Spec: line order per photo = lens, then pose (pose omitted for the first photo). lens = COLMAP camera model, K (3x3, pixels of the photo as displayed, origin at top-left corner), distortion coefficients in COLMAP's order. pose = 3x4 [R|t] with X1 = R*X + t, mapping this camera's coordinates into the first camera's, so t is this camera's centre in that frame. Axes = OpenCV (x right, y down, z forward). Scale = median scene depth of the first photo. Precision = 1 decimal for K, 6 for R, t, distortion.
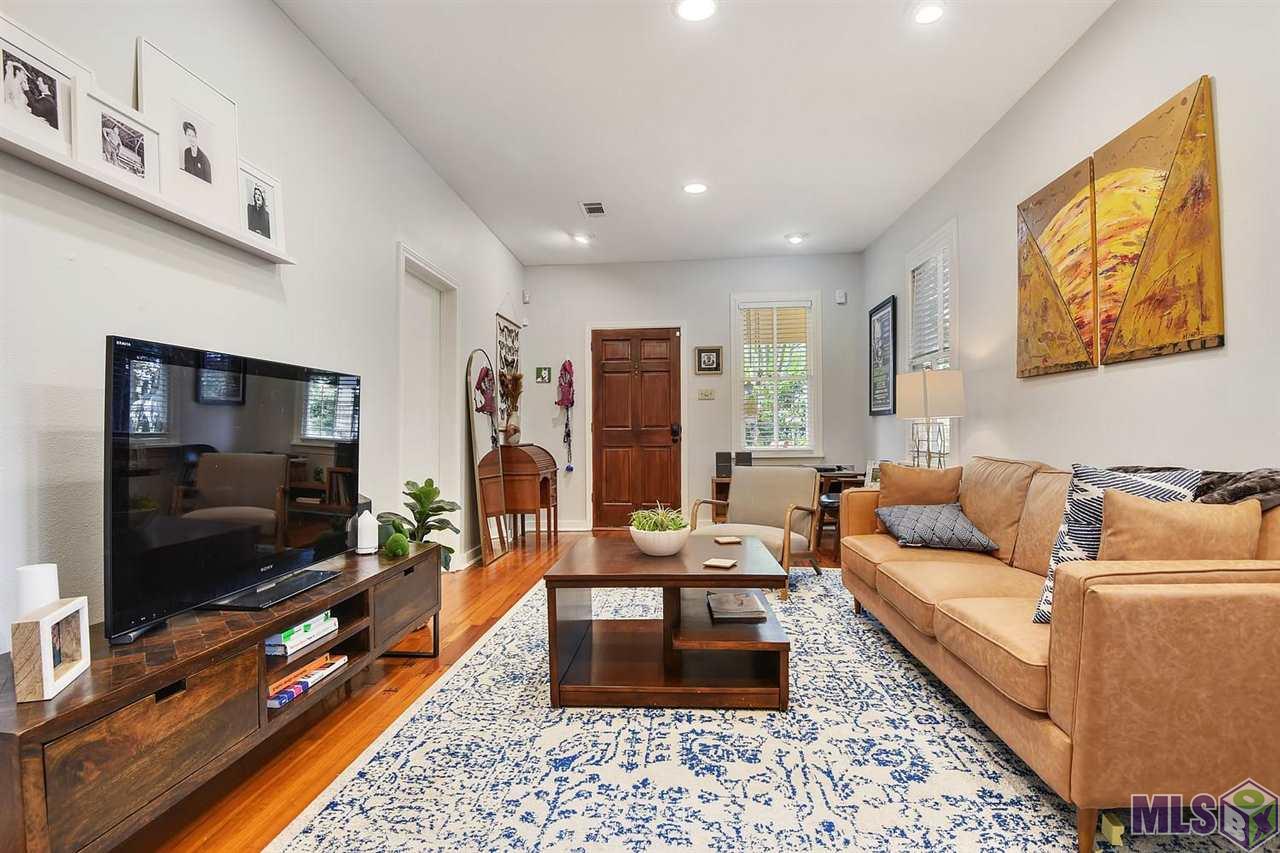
lens RADIAL K [[590.9, 0, 642.5], [0, 590.9, 431.8], [0, 0, 1]] dist [-0.003787, -0.000247]
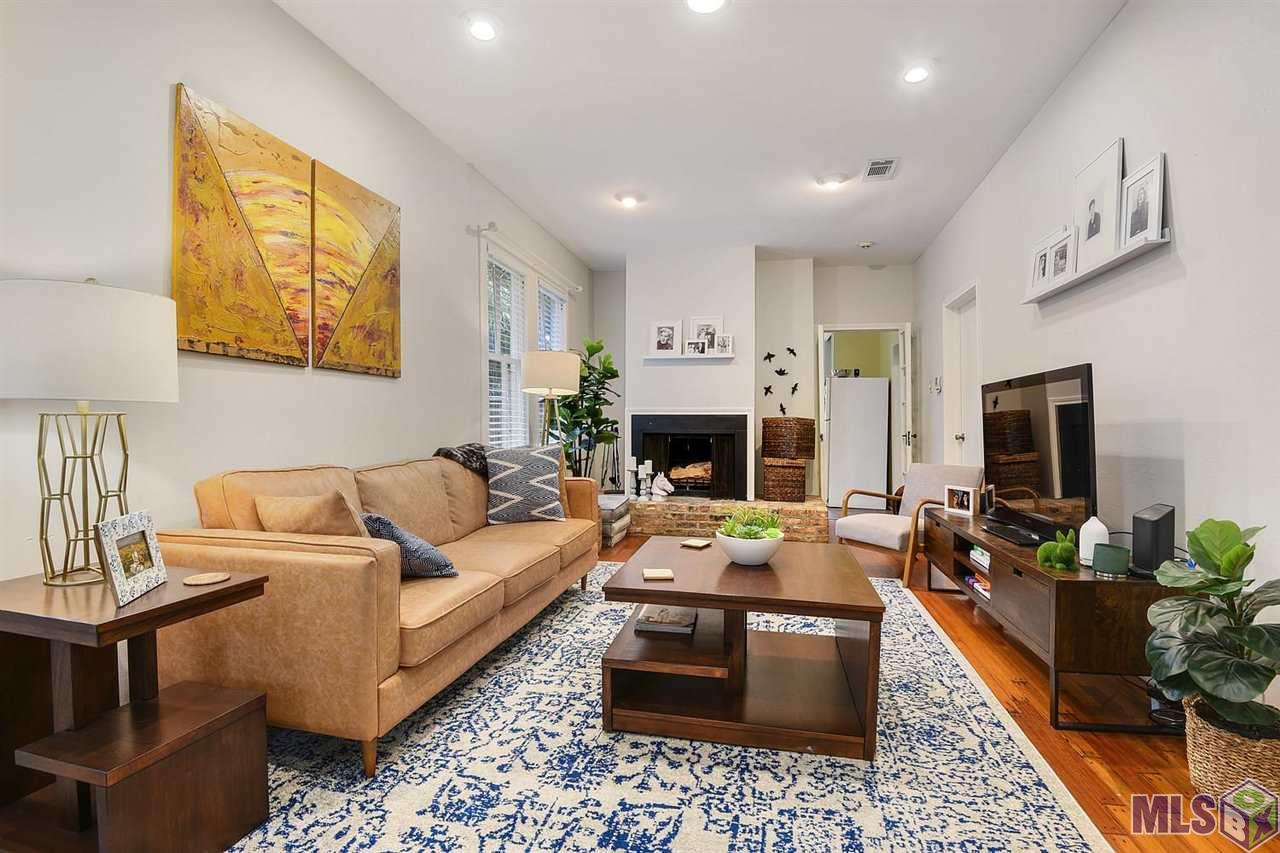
lens RADIAL K [[590.9, 0, 635.2], [0, 590.9, 425.7], [0, 0, 1]] dist [-0.003787, -0.000247]
pose [[-0.987286, 0.007037, 0.158800, 0.061566], [0.006877, 0.999975, -0.001561, -0.004713], [-0.158807, -0.000449, -0.987310, 2.045721]]
